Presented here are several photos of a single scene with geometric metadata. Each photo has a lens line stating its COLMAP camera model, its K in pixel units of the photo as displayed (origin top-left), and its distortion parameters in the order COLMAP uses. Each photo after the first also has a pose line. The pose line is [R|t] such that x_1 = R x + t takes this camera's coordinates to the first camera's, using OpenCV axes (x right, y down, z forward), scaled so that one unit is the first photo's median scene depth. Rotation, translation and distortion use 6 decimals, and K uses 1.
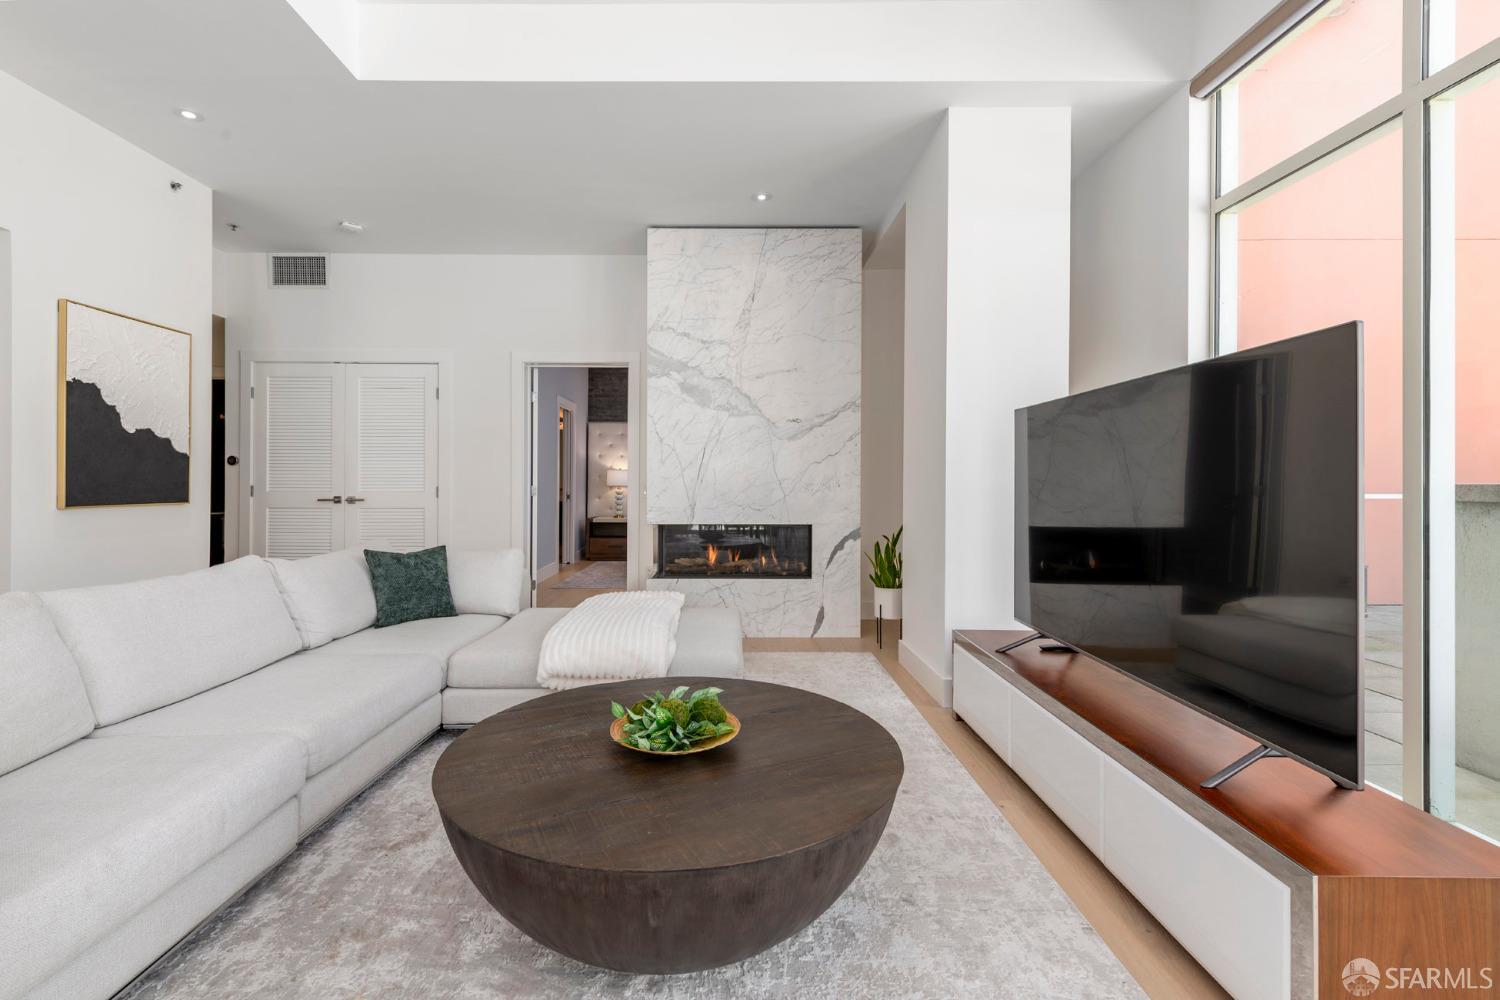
lens RADIAL K [[648.2, 0, 735.8], [0, 648.2, 482.7], [0, 0, 1]] dist [0.013719, -0.002368]
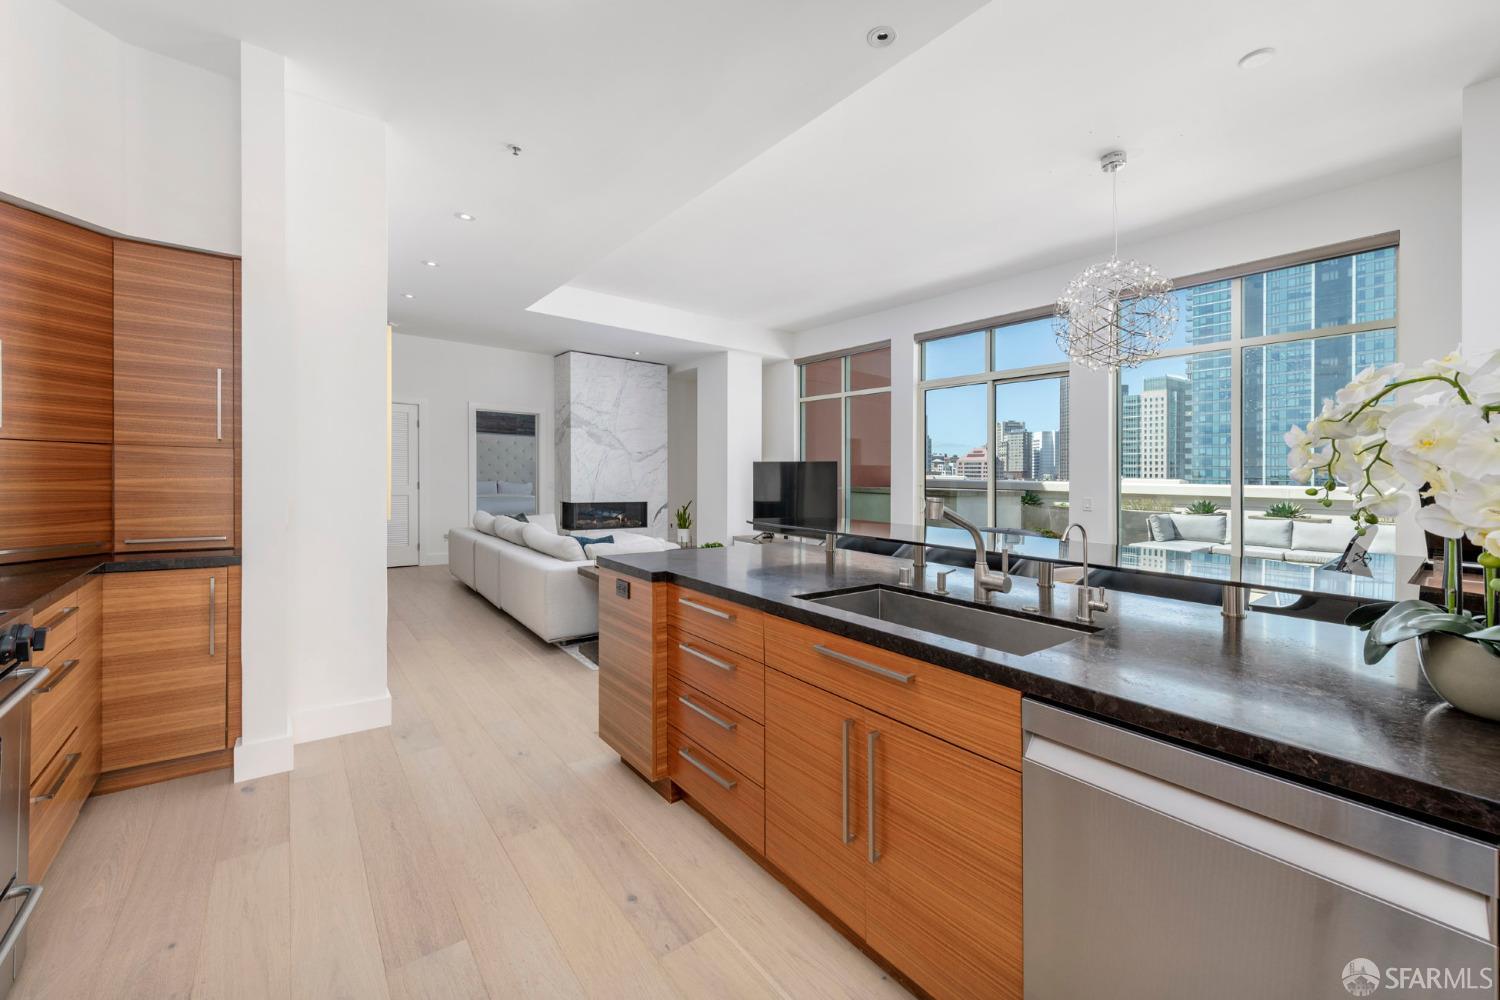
lens RADIAL K [[611.4, 0, 728.7], [0, 611.4, 475.0], [0, 0, 1]] dist [0.005246, -0.000345]
pose [[0.797681, 0.012319, 0.602953, -0.875559], [-0.015716, 0.999876, 0.000363, -0.028083], [-0.602874, -0.009766, 0.797776, -0.763488]]
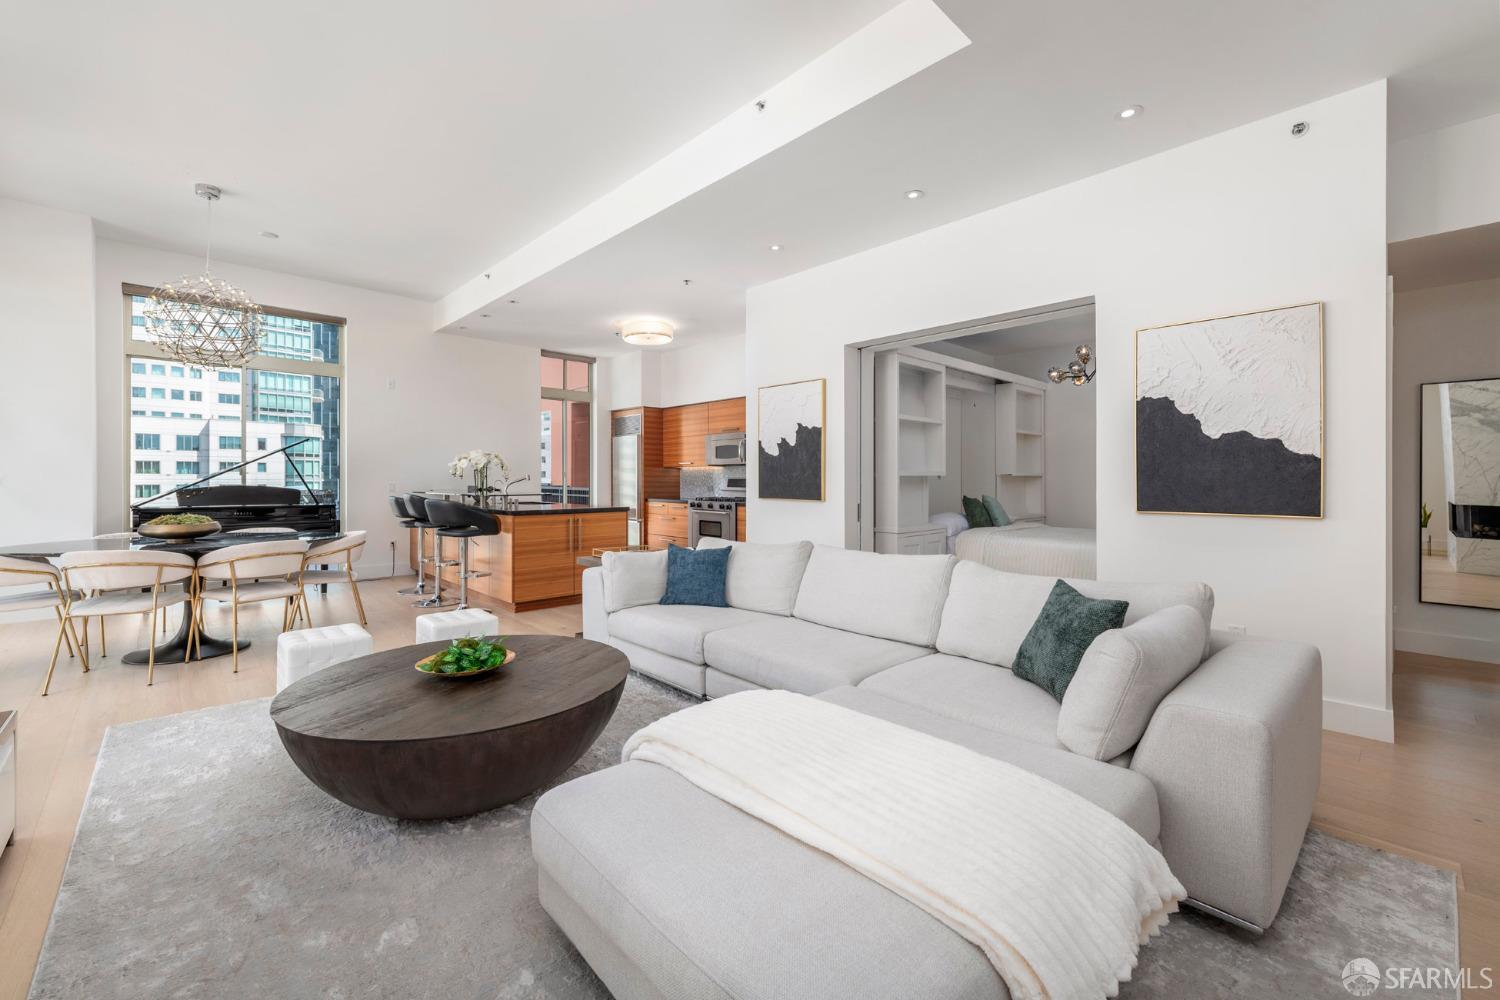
lens RADIAL K [[612.1, 0, 755.4], [0, 612.1, 483.7], [0, 0, 1]] dist [0.011505, -0.005858]
pose [[-0.709004, -0.002232, -0.705201, 0.134447], [-0.005417, 0.999983, 0.002281, -0.007642], [0.705183, 0.005438, -0.709004, 0.902323]]
